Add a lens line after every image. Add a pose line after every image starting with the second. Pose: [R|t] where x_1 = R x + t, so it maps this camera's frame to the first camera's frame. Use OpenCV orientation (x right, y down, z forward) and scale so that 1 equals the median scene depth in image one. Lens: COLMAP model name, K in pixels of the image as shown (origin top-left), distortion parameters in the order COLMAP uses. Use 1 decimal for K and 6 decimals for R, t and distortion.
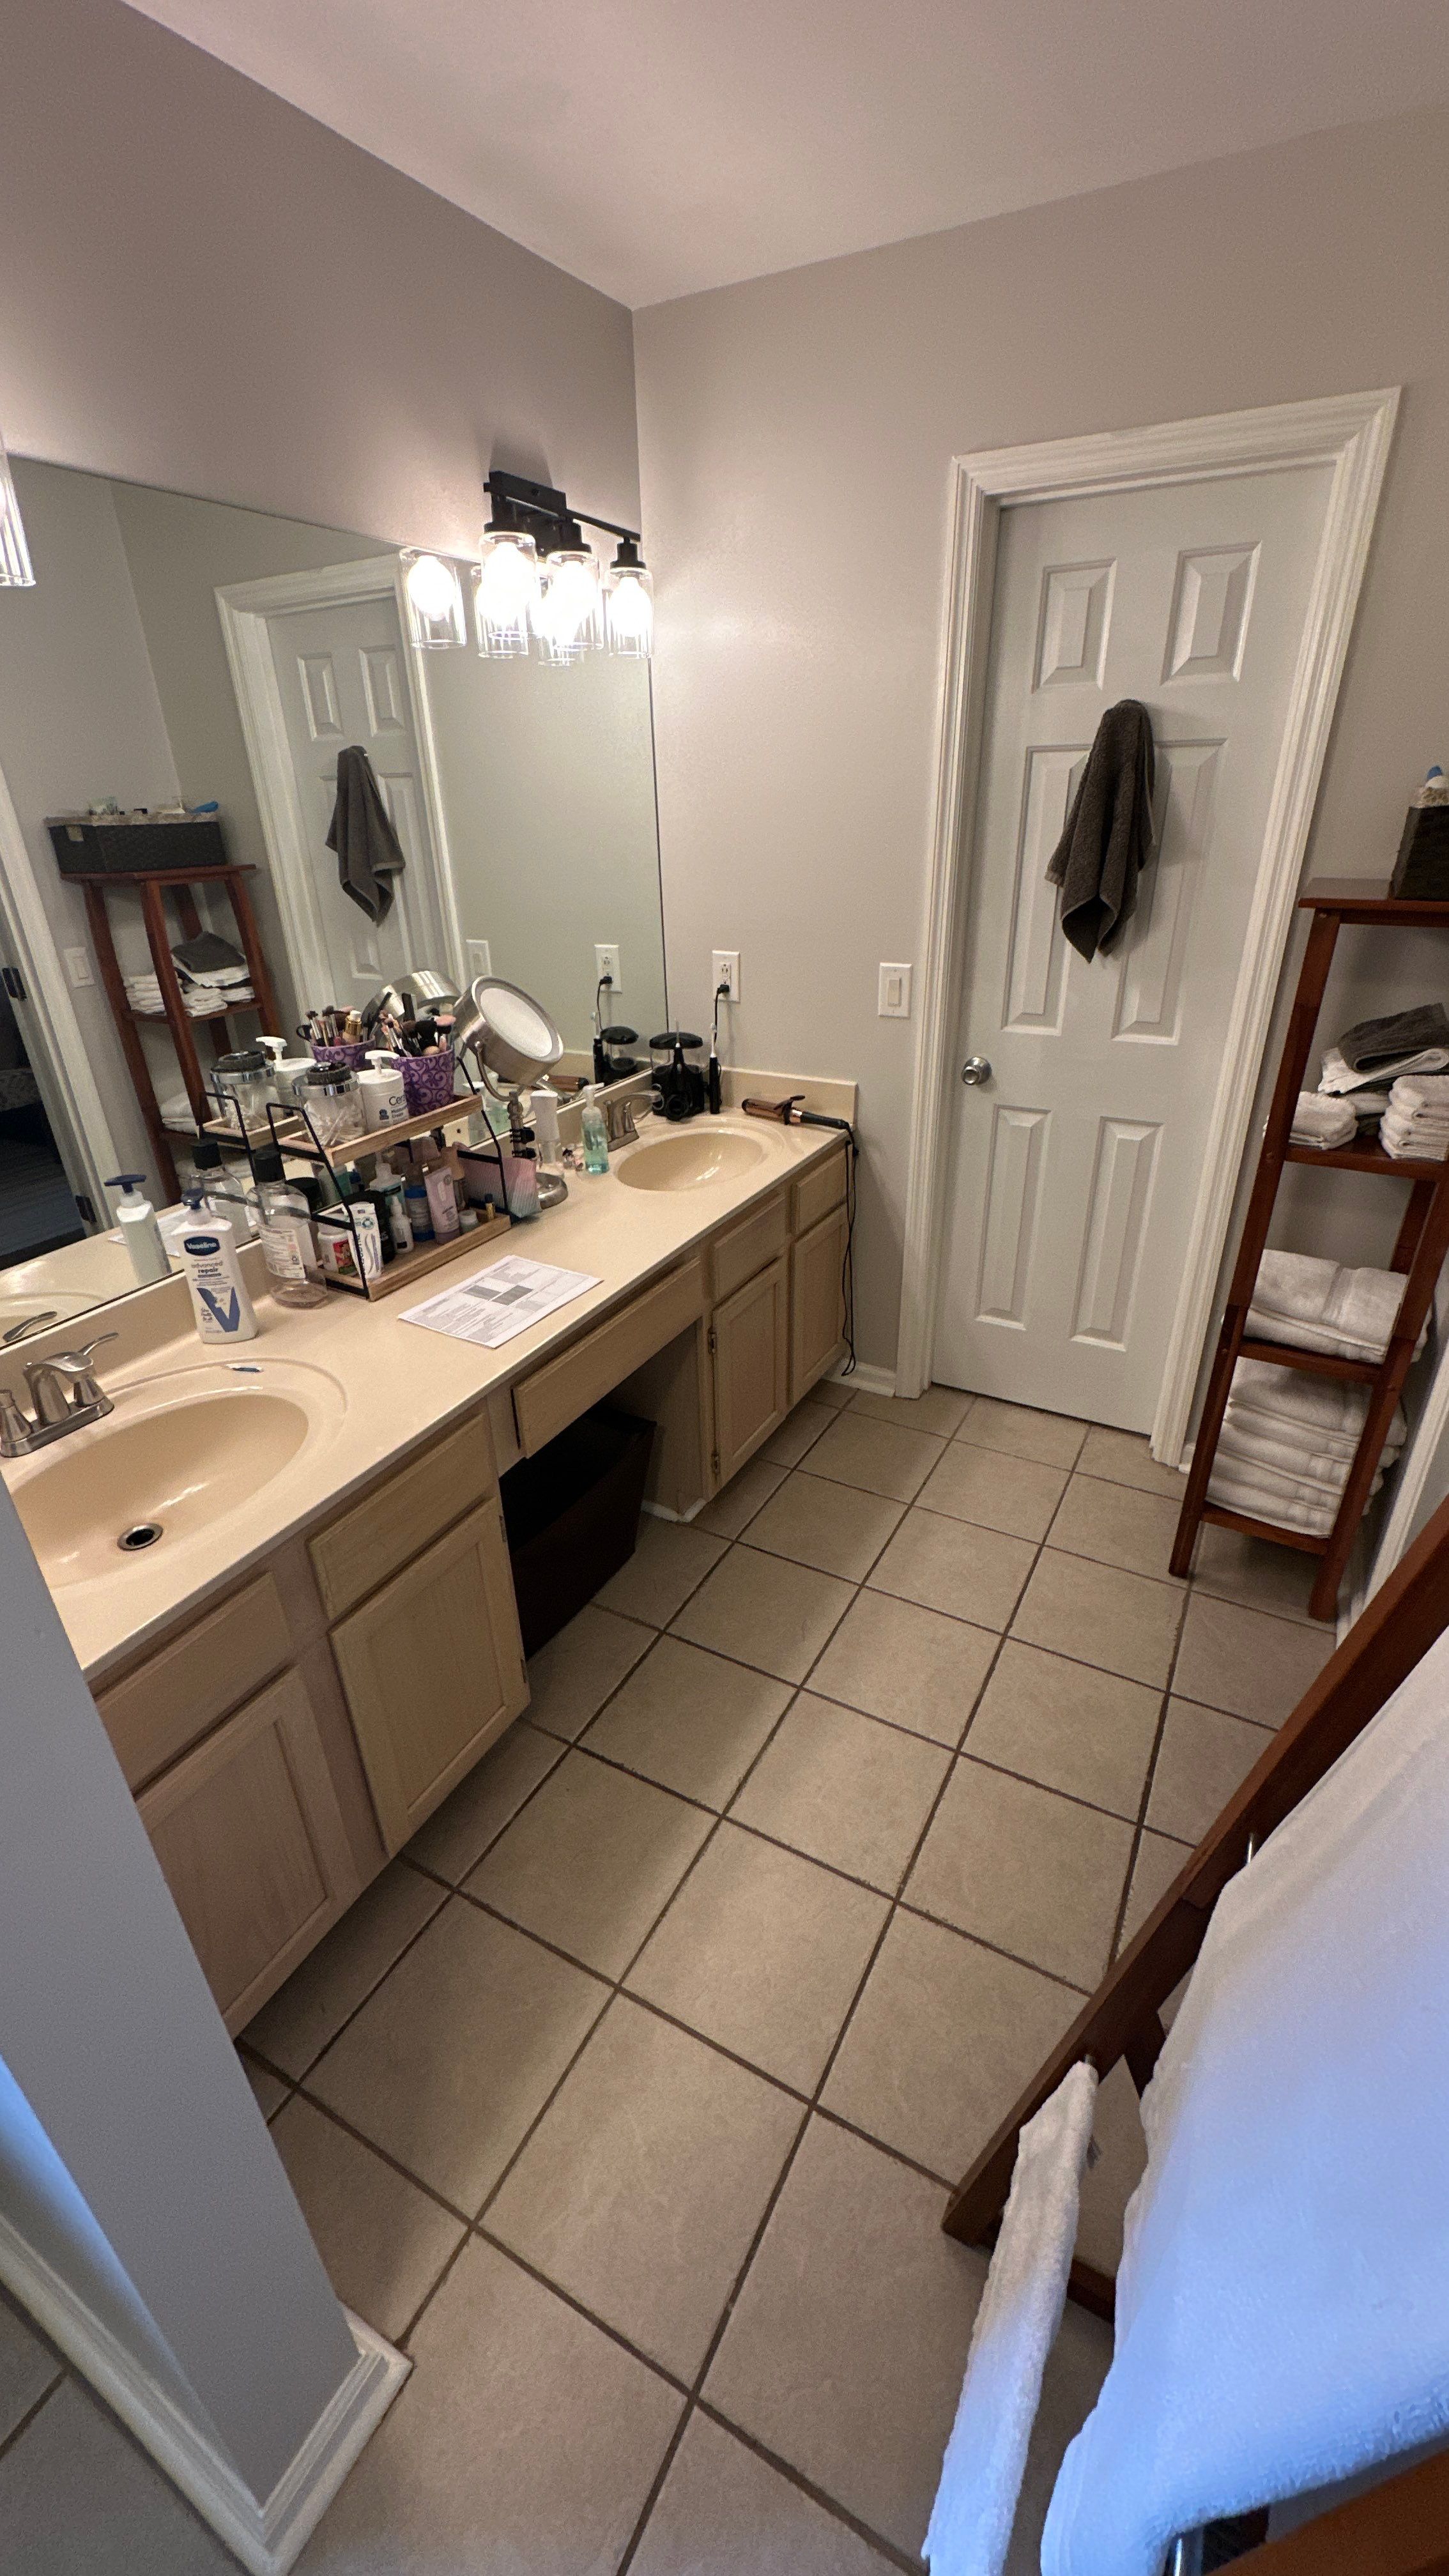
lens RADIAL K [[1029.8, 0, 726.5], [0, 1029.8, 1286.6], [0, 0, 1]] dist [-0.001504, 0.000655]
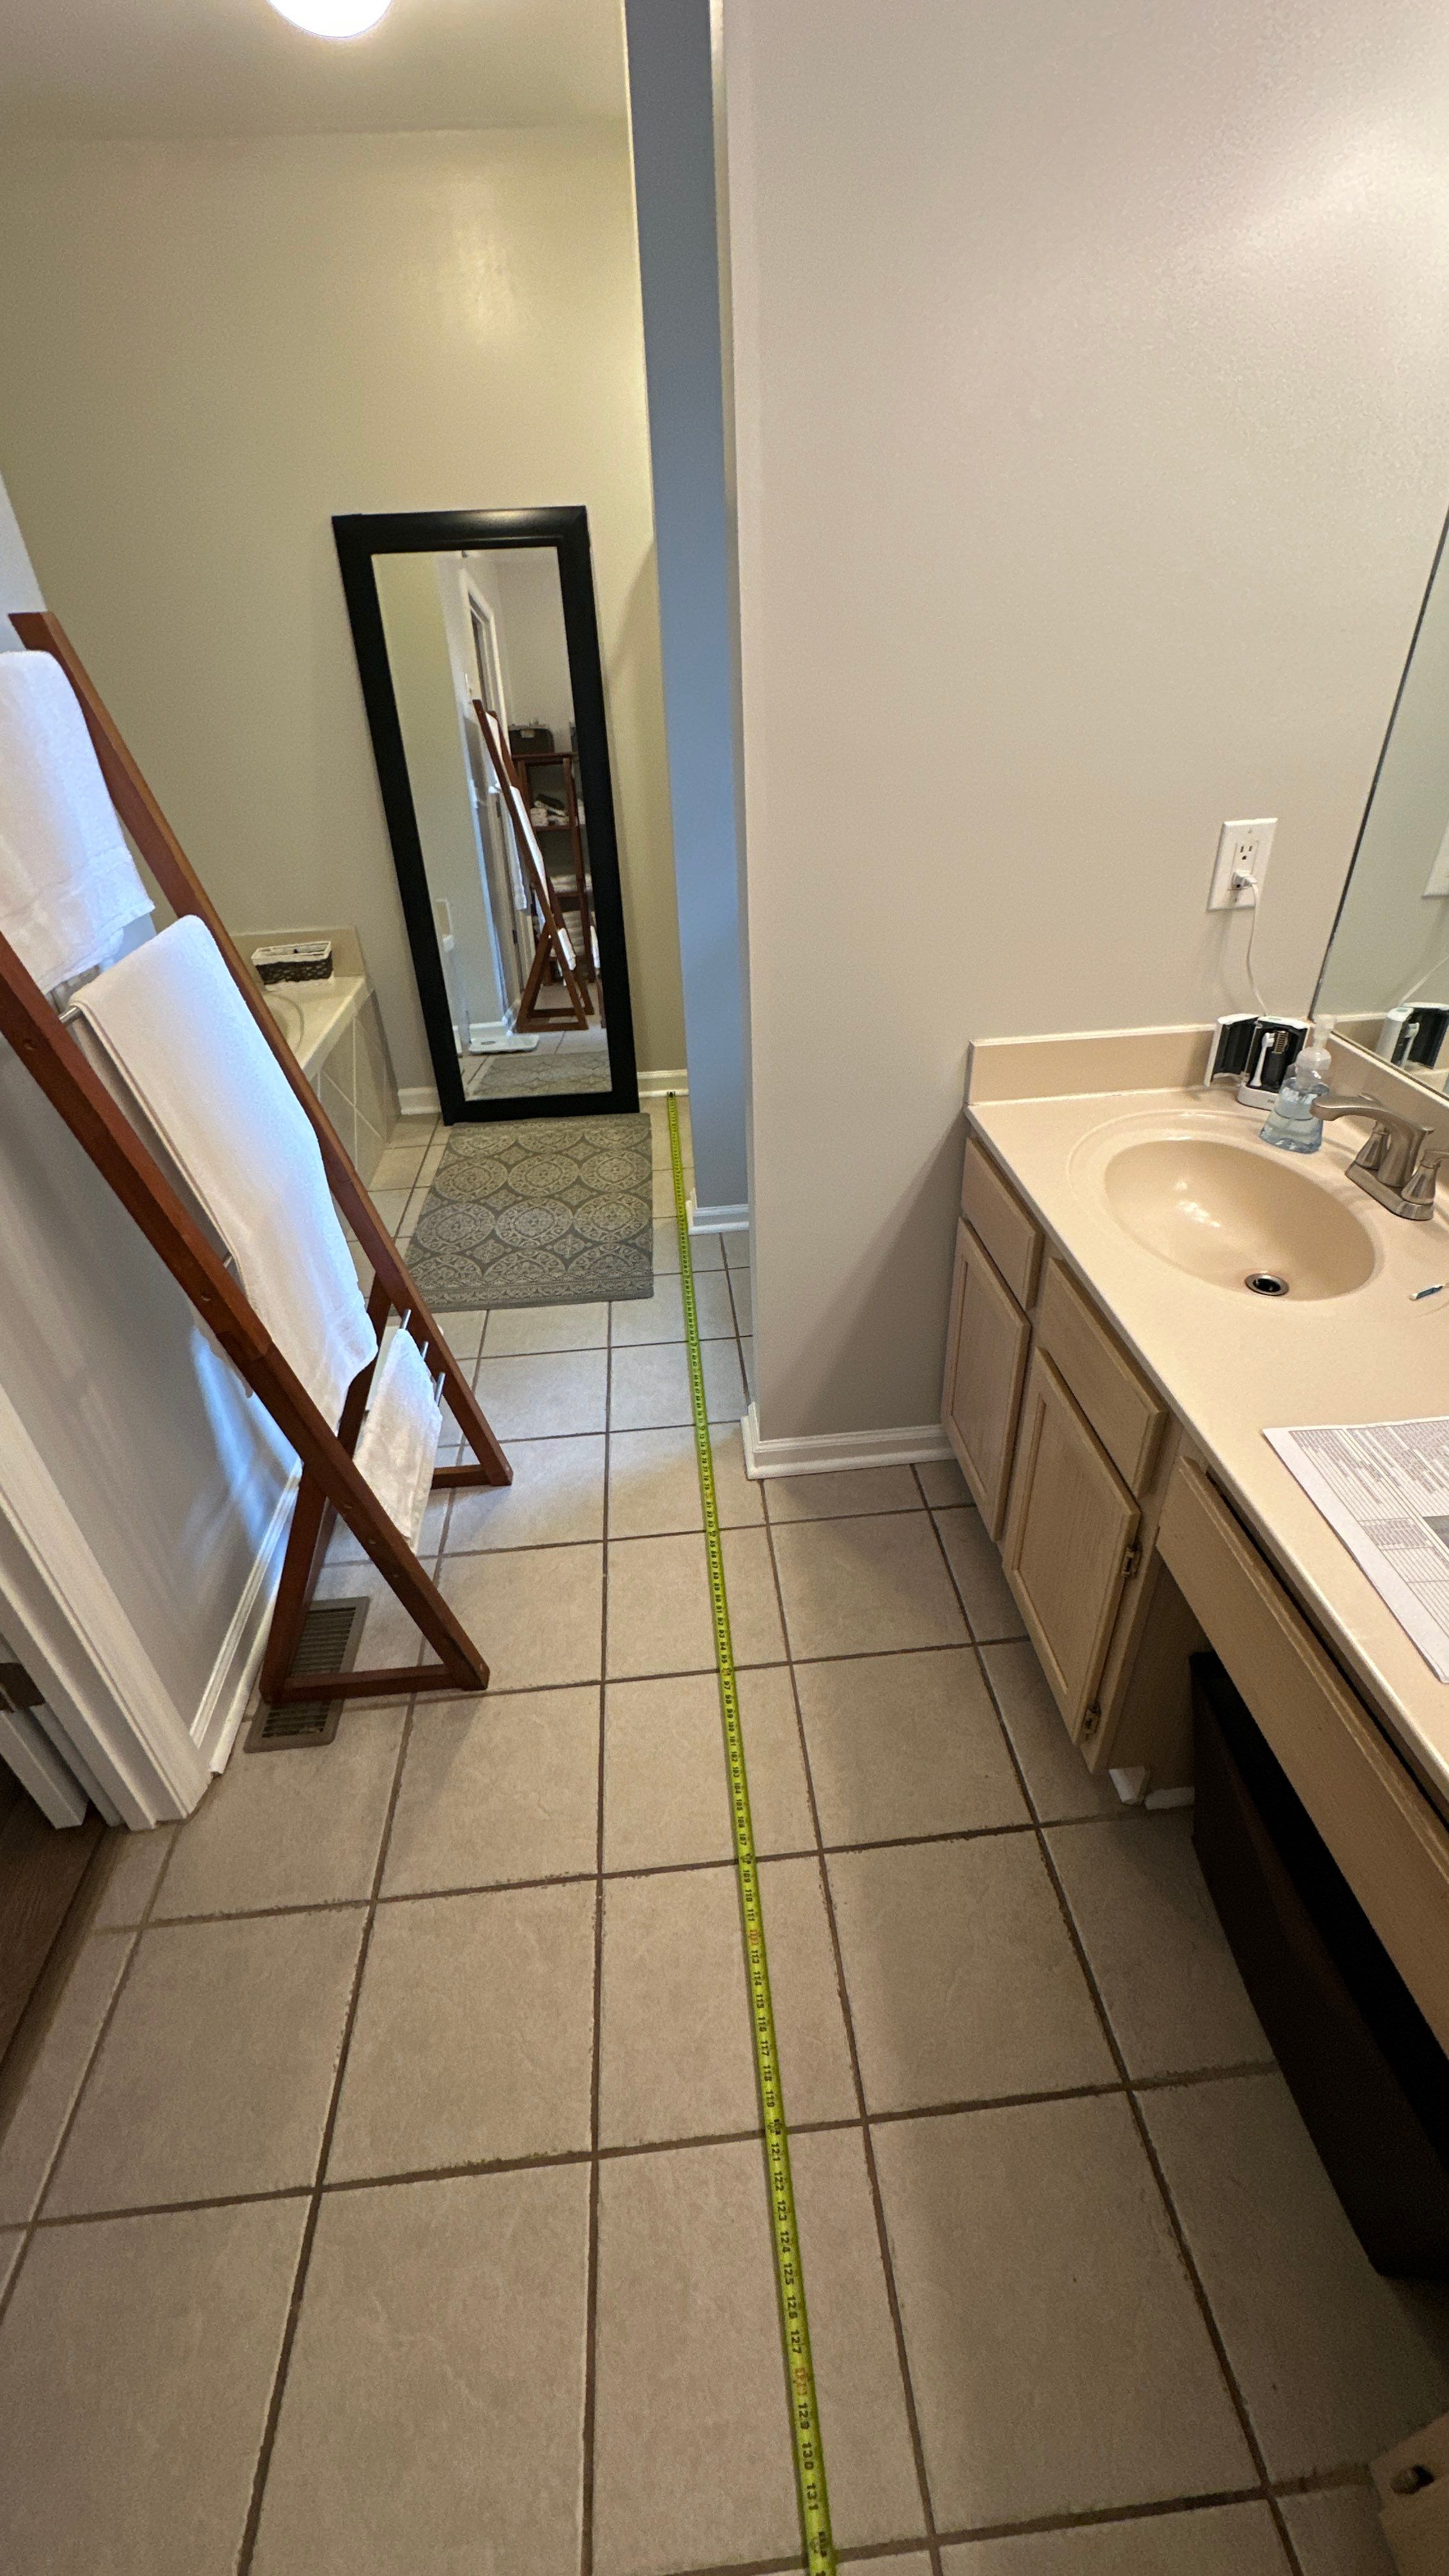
lens RADIAL K [[1029.8, 0, 726.5], [0, 1029.8, 1286.6], [0, 0, 1]] dist [-0.001504, 0.000655]
pose [[-0.829246, 0.350430, -0.435374, 0.239057], [-0.192411, 0.552376, 0.811085, -0.363497], [0.524718, 0.756359, -0.390629, 0.860470]]
